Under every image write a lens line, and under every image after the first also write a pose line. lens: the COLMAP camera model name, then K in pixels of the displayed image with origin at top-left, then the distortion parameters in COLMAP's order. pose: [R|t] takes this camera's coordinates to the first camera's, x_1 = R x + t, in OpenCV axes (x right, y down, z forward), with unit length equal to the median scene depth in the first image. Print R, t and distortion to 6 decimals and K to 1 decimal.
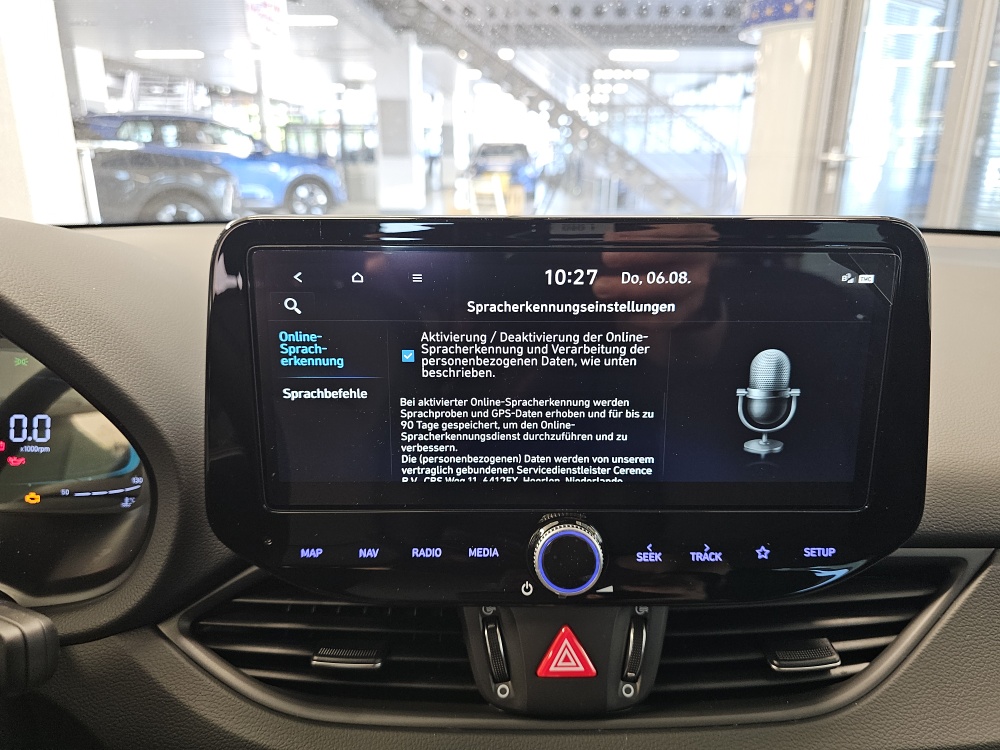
lens RADIAL K [[680.9, 0, 493.3], [0, 680.9, 393.4], [0, 0, 1]] dist [-0.010312, -0.005027]
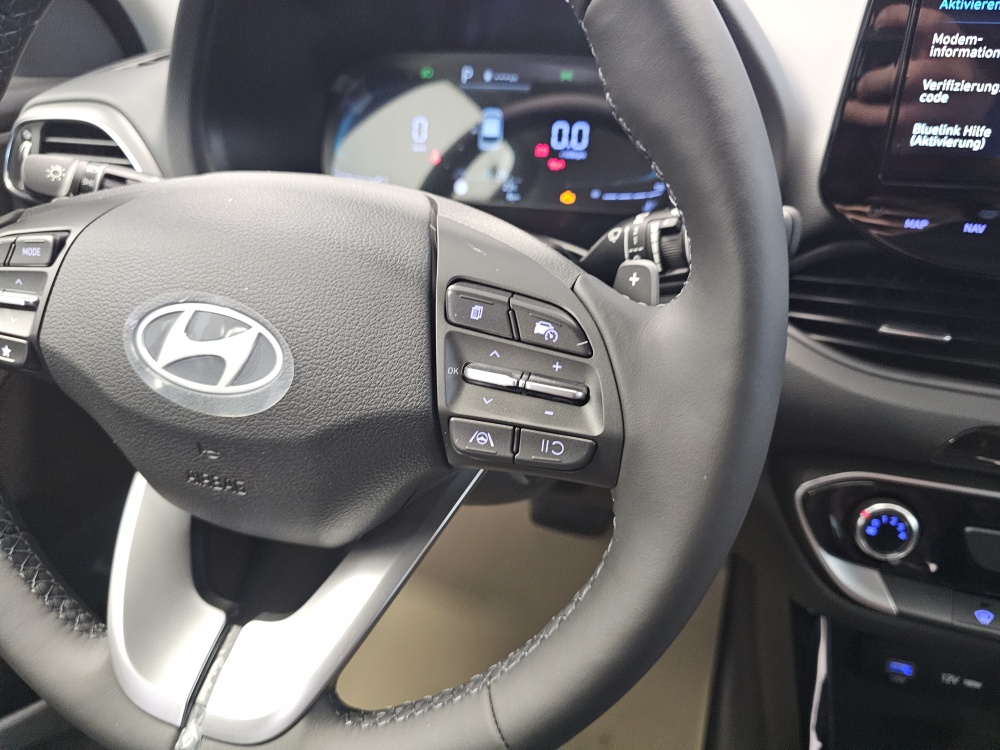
lens RADIAL K [[681.6, 0, 500.0], [0, 681.6, 375.0], [0, 0, 1]] dist [0.039000, -0.043859]
pose [[0.954264, 0.129168, -0.269621, -0.518577], [-0.074391, 0.976074, 0.204319, 0.265300], [0.289562, -0.174917, 0.941041, -0.252130]]
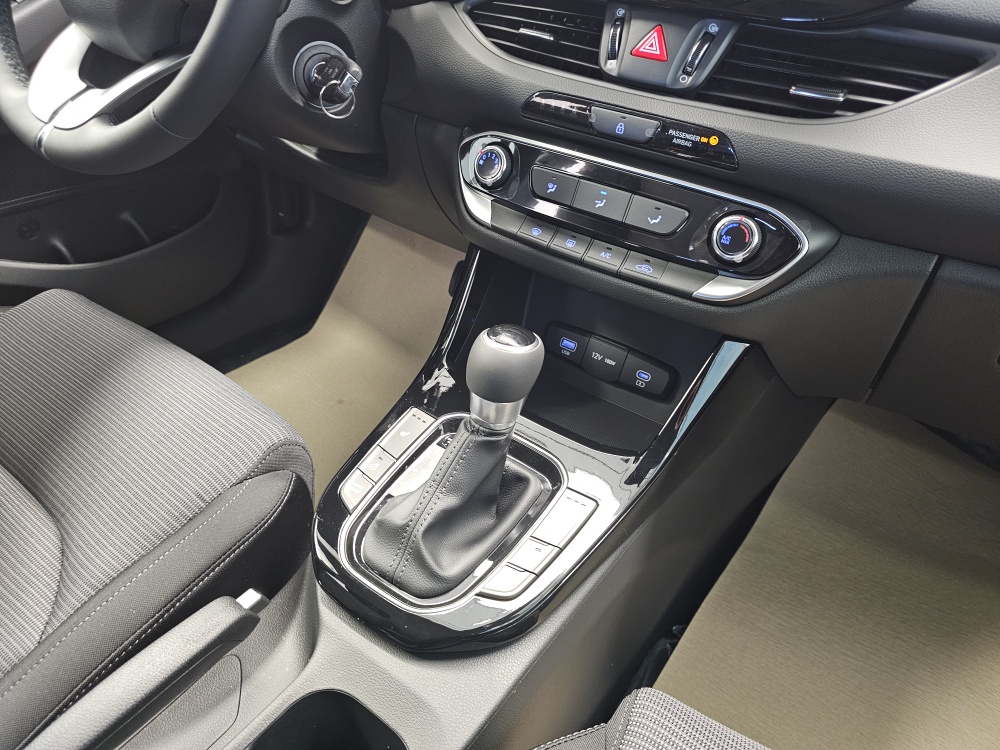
lens RADIAL K [[675.7, 0, 502.9], [0, 675.7, 386.7], [0, 0, 1]] dist [-0.002325, -0.012395]
pose [[0.819039, 0.381844, -0.428218, 0.719141], [-0.260603, 0.912524, 0.315254, 0.643223], [0.511138, -0.146610, 0.846902, -0.546971]]
